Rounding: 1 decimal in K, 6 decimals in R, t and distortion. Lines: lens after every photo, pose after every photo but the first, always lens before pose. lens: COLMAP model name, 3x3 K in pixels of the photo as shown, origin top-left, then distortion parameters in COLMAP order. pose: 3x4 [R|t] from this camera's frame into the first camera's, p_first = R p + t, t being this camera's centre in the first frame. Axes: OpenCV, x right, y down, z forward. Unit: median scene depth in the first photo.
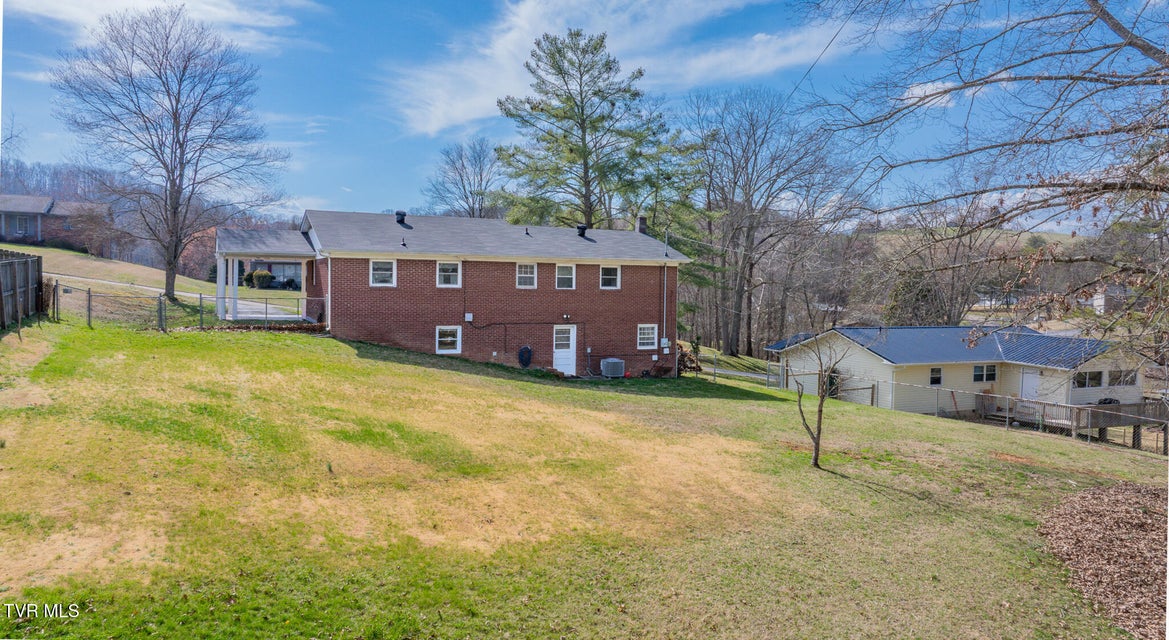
lens RADIAL K [[765.0, 0, 584.5], [0, 765.0, 320.0], [0, 0, 1]] dist [-0.002013, -0.000622]
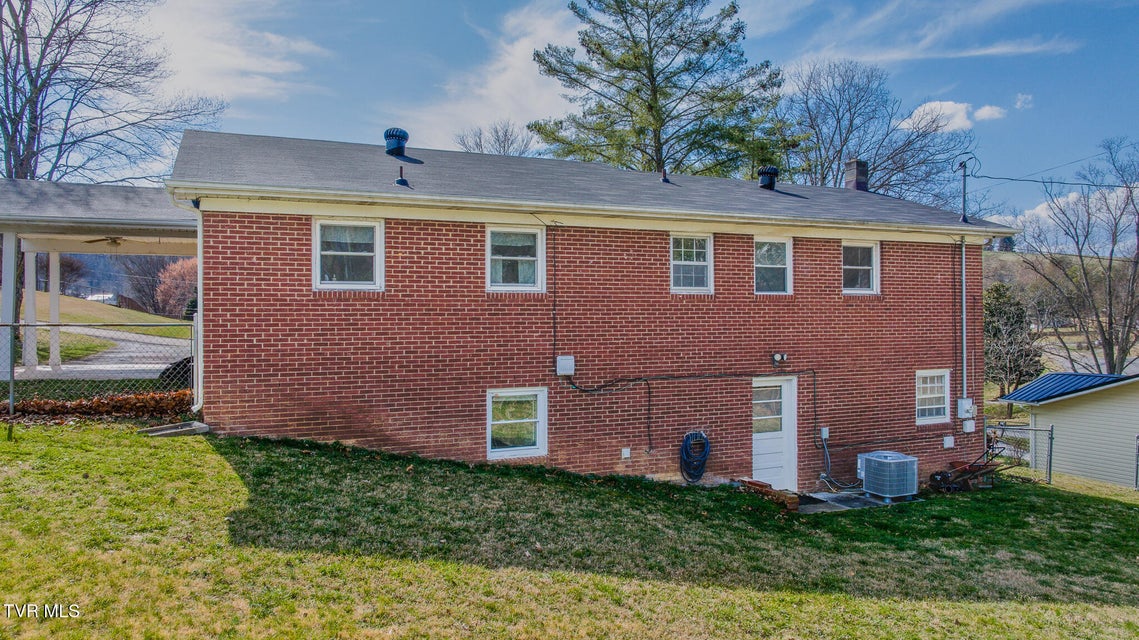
lens RADIAL K [[744.8, 0, 569.5], [0, 744.8, 320.0], [0, 0, 1]] dist [0.000405, -0.000020]
pose [[0.999695, -0.020040, -0.014411, -0.137392], [0.019430, 0.998957, -0.041317, -0.010763], [0.015224, 0.041024, 0.999042, 0.583433]]
